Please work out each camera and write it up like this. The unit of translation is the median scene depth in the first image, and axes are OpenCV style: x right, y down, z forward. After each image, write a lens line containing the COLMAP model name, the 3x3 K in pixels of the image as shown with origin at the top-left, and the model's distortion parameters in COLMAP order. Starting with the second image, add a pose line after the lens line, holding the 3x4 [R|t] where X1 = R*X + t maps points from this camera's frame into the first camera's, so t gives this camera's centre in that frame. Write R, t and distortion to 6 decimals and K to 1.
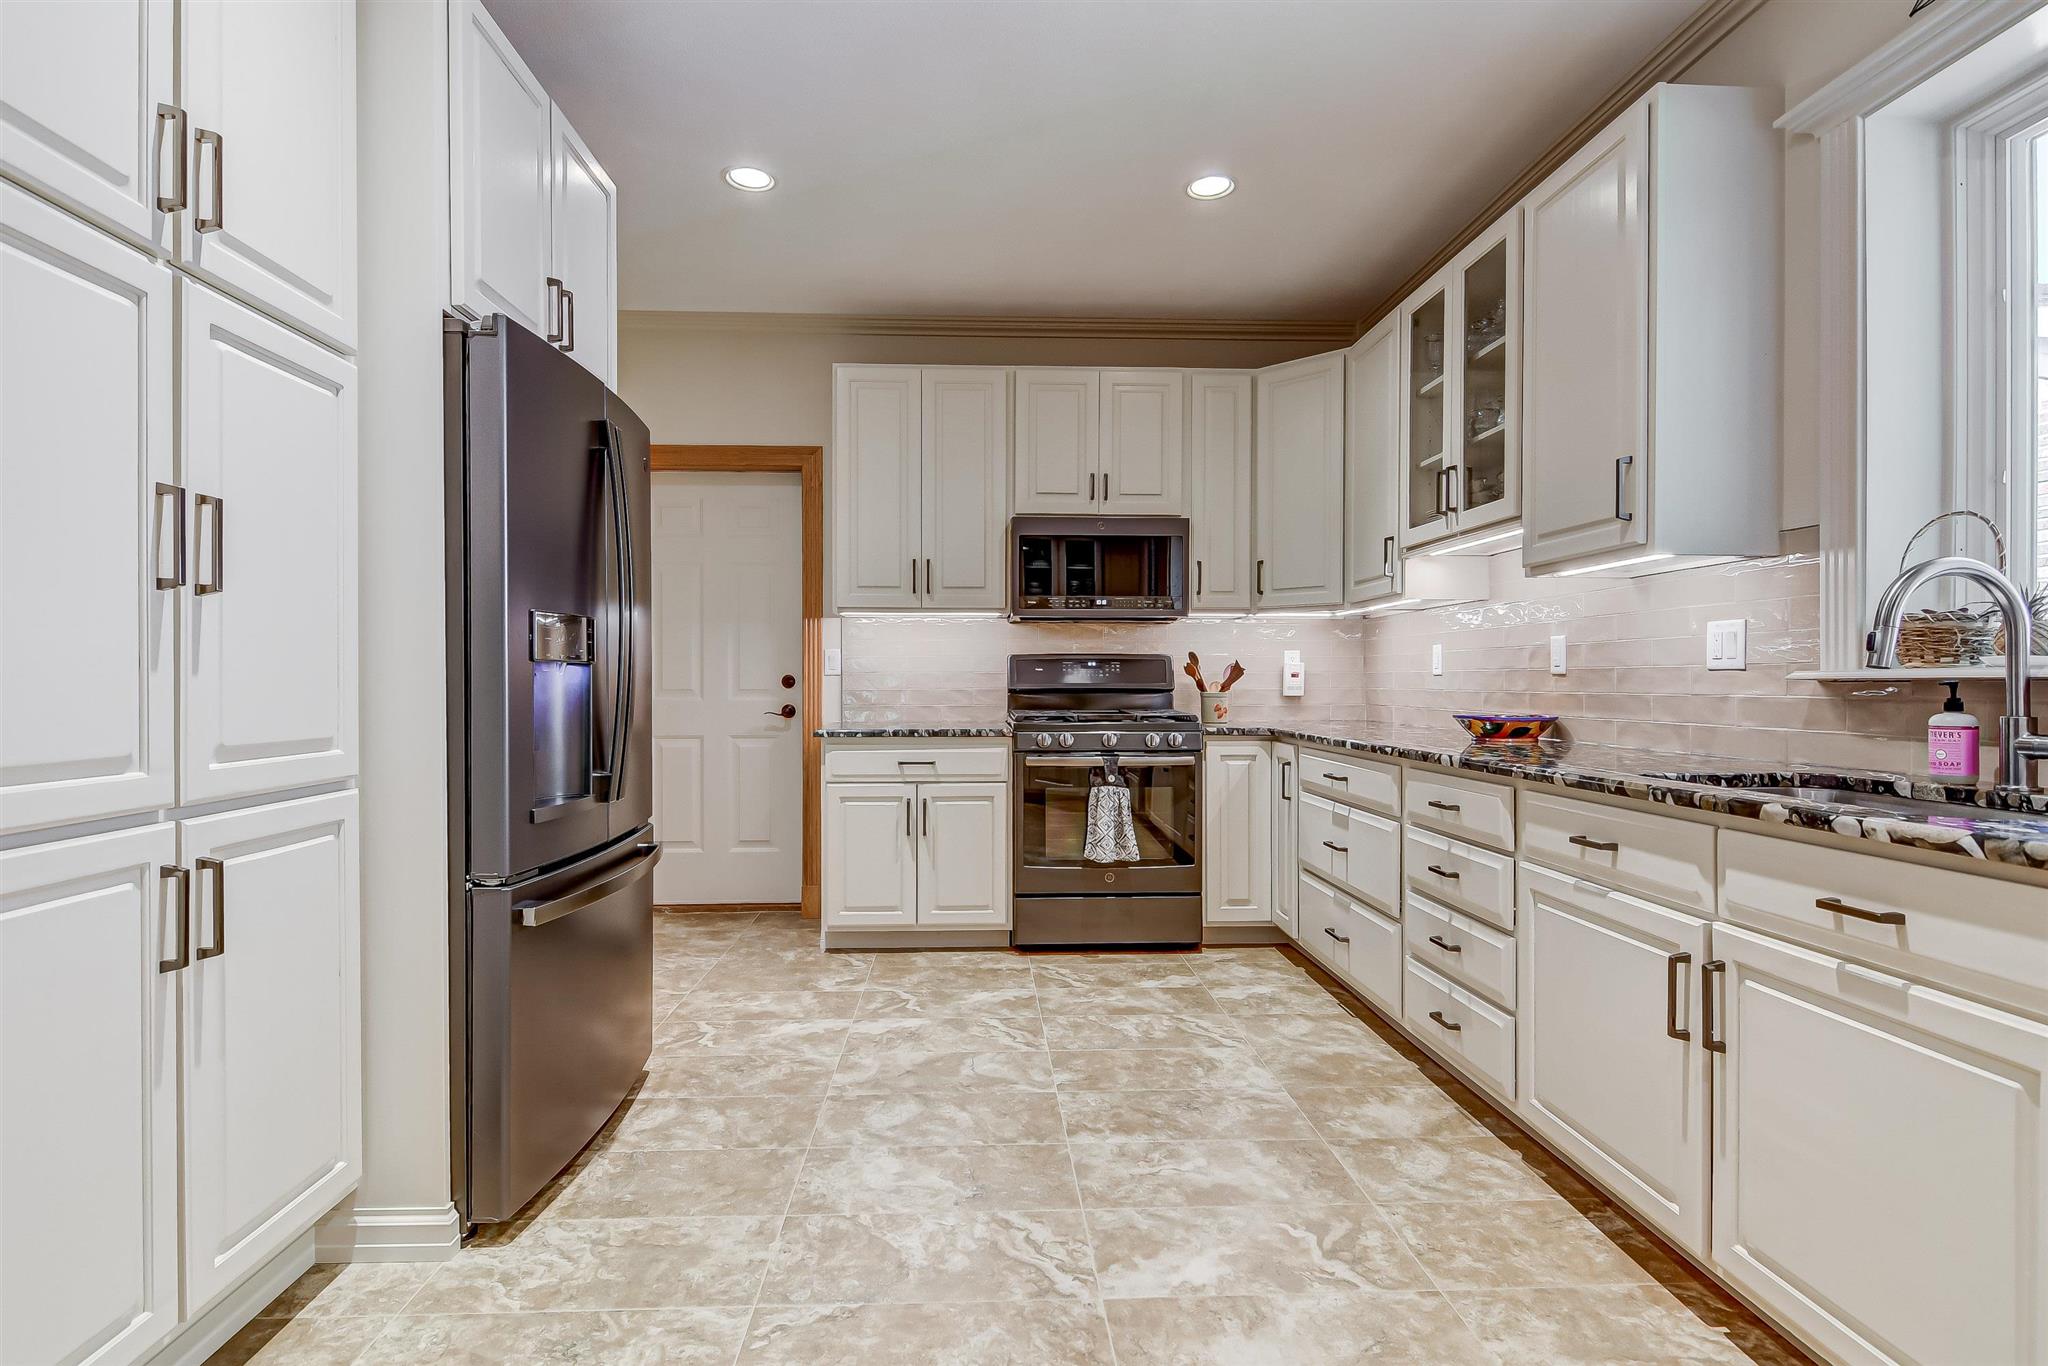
lens RADIAL K [[1050.2, 0, 992.1], [0, 1050.2, 682.3], [0, 0, 1]] dist [0.005931, -0.005050]
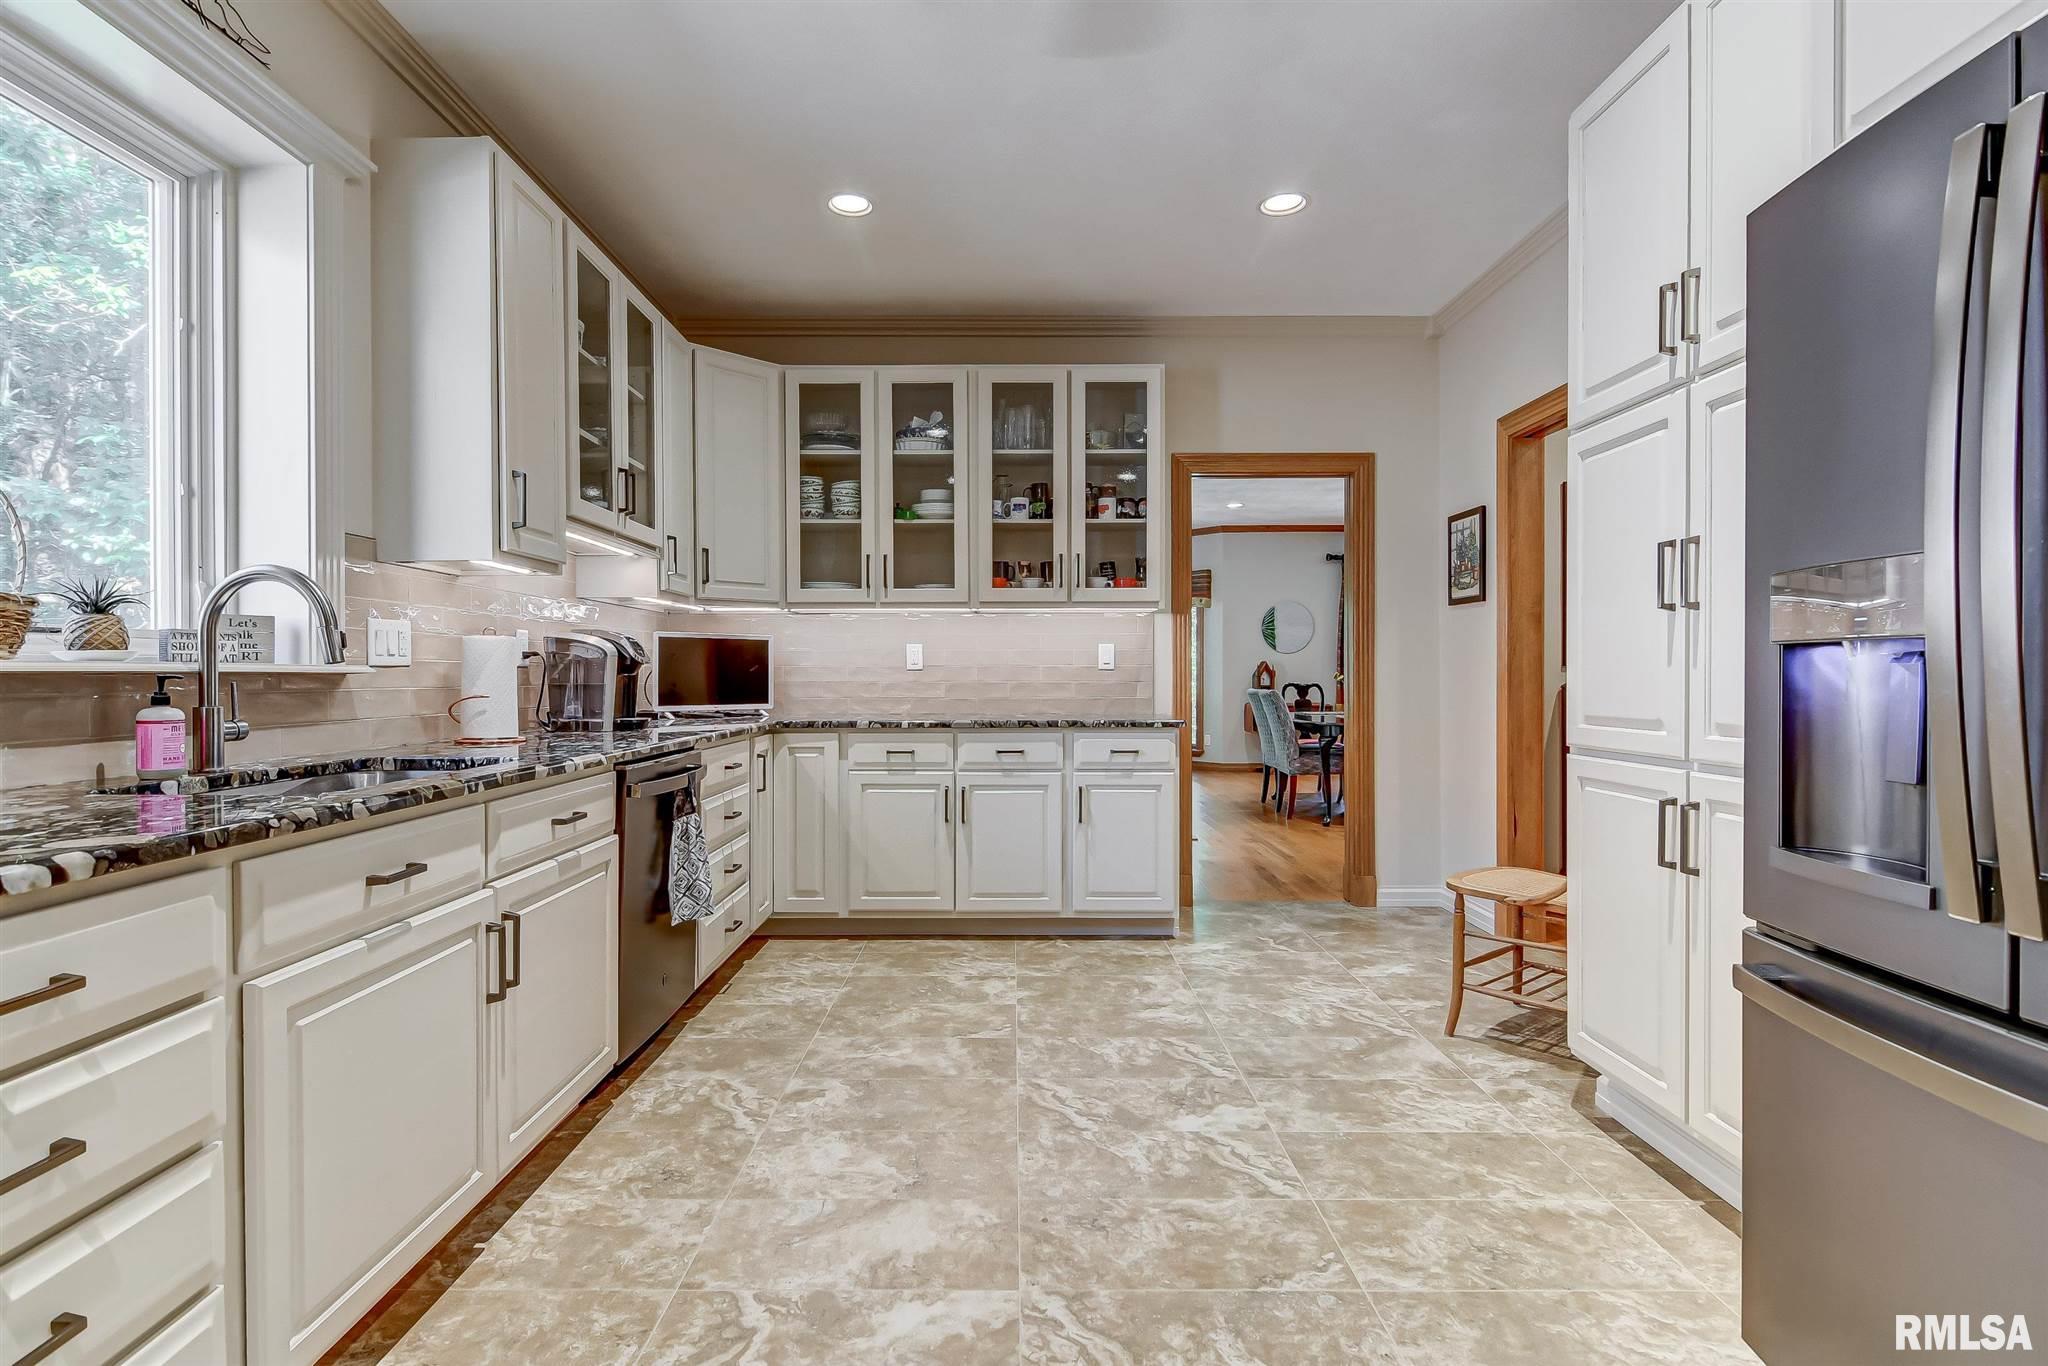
lens RADIAL K [[1021.6, 0, 1009.9], [0, 1021.6, 684.2], [0, 0, 1]] dist [0.007145, -0.003477]
pose [[-0.999690, 0.001224, 0.024867, 0.056563], [0.001420, 0.999968, 0.007877, 0.001046], [-0.024856, 0.007910, -0.999660, 1.255607]]
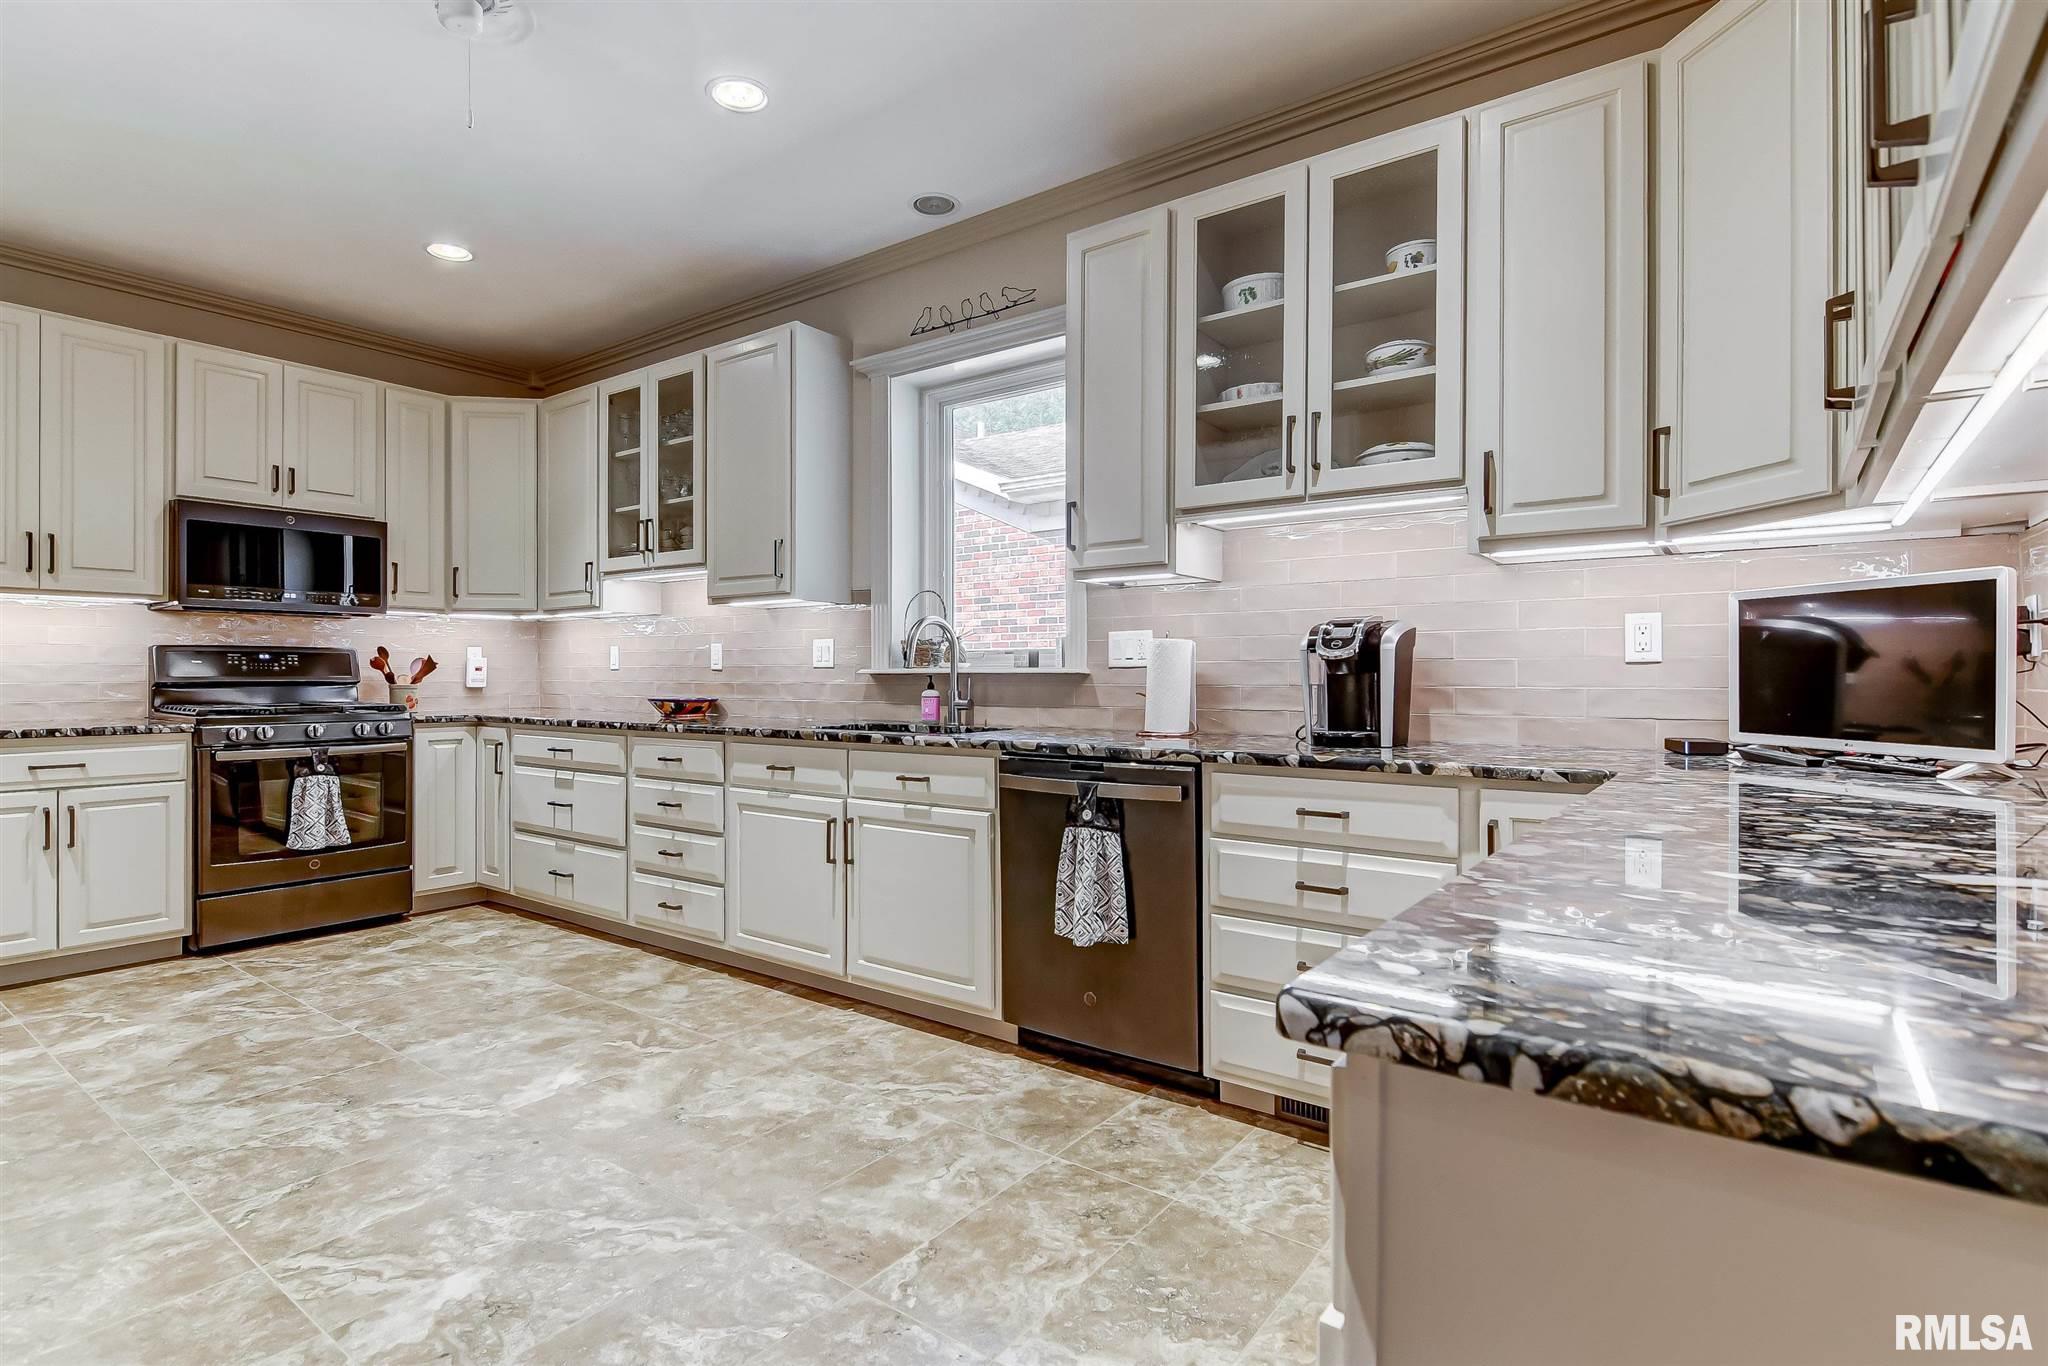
lens RADIAL K [[1021.6, 0, 1027.4], [0, 1021.6, 672.6], [0, 0, 1]] dist [0.007145, -0.003477]
pose [[0.625069, 0.002536, 0.780565, -0.343576], [0.000224, 0.999994, -0.003428, 0.001315], [-0.780569, 0.002317, 0.625065, -0.259096]]
